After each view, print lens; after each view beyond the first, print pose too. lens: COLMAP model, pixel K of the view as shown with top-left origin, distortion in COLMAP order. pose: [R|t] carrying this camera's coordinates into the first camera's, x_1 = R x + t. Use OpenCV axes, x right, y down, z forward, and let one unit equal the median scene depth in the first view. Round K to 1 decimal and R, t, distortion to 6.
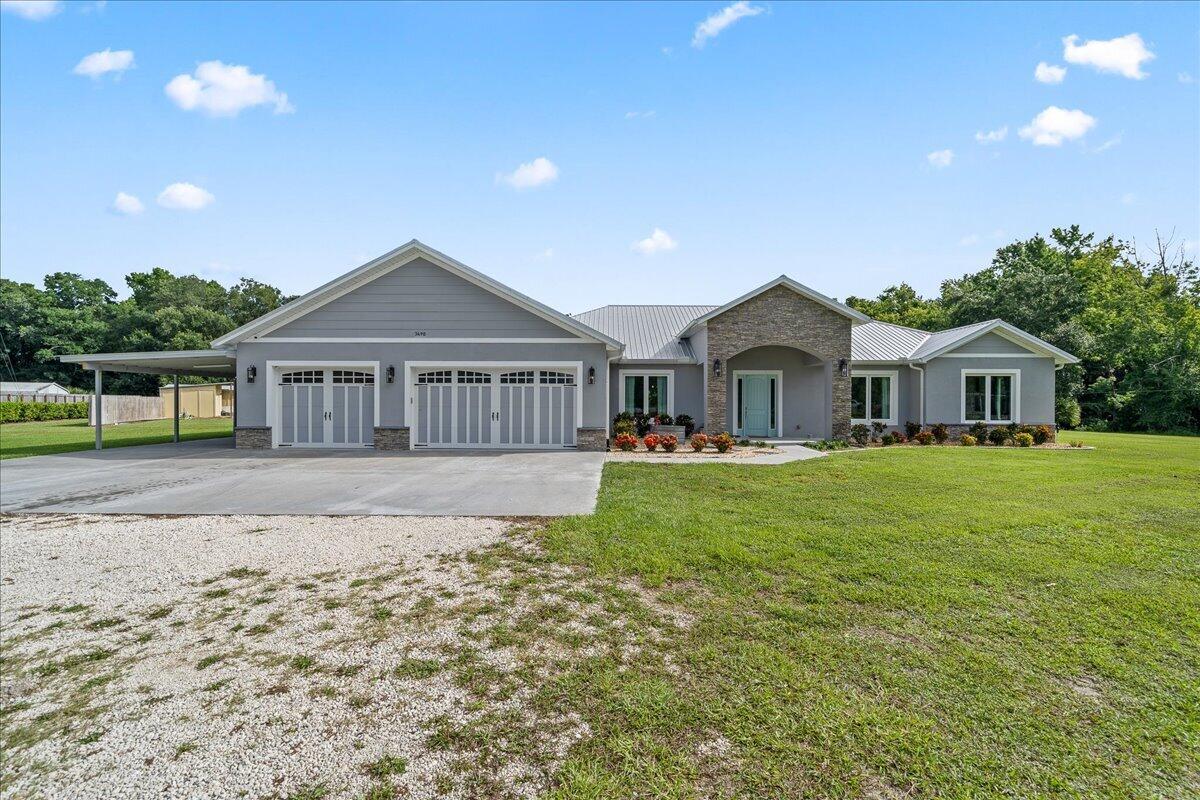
lens RADIAL K [[498.6, 0, 600.0], [0, 498.6, 400.0], [0, 0, 1]] dist [-0.003253, -0.000185]
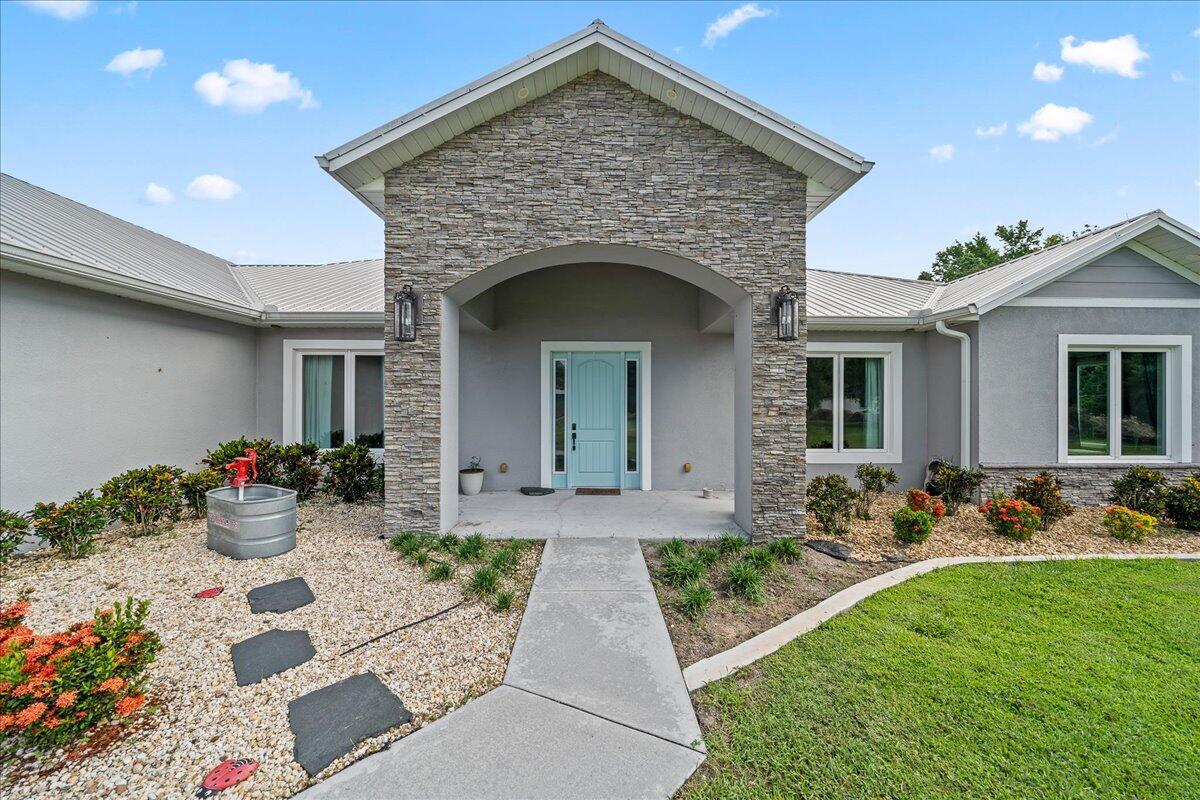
lens RADIAL K [[415.7, 0, 600.9], [0, 415.7, 397.8], [0, 0, 1]] dist [-0.001252, 0.000015]
pose [[0.999364, -0.001108, 0.035656, 0.405982], [0.001602, 0.999903, -0.013826, -0.005722], [-0.035637, 0.013874, 0.999268, 0.828785]]
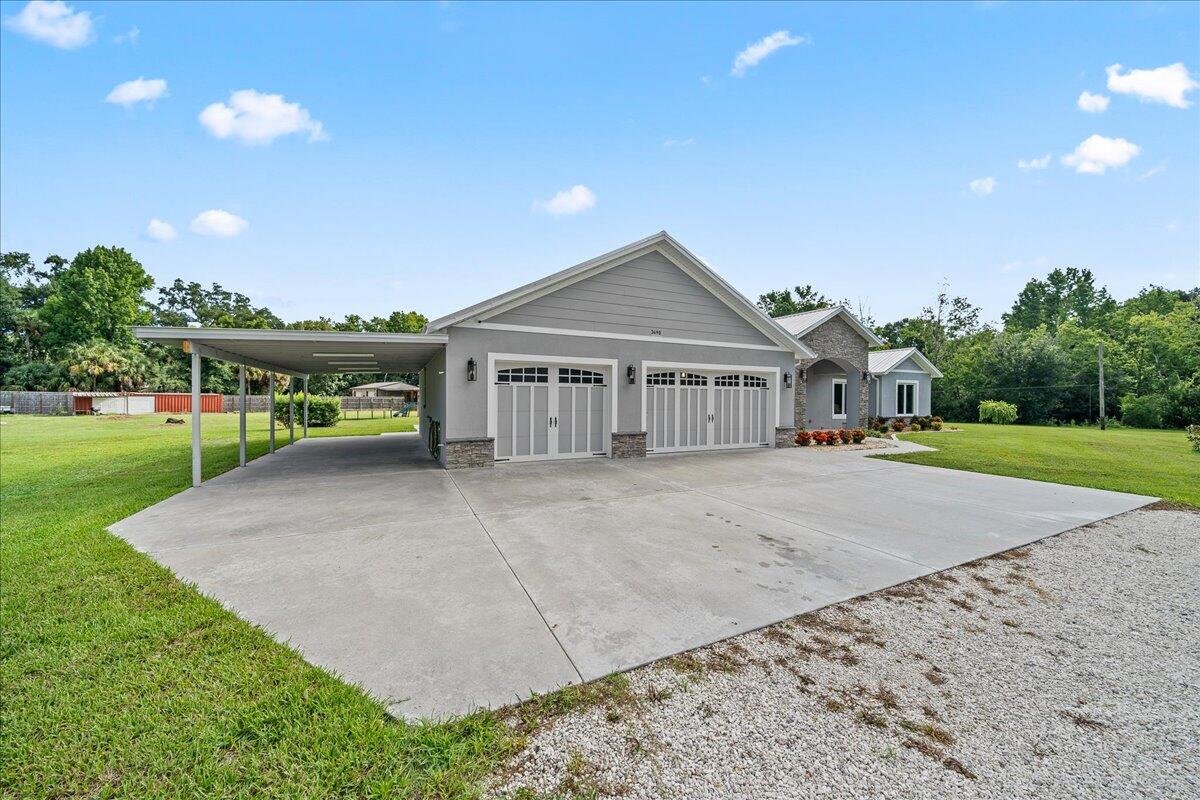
lens RADIAL K [[436.6, 0, 605.3], [0, 436.6, 401.8], [0, 0, 1]] dist [-0.011698, 0.002231]
pose [[0.888169, -0.002640, 0.459510, -0.805005], [-0.001997, 0.999952, 0.009605, -0.009133], [-0.459513, -0.009448, 0.888121, 0.307356]]
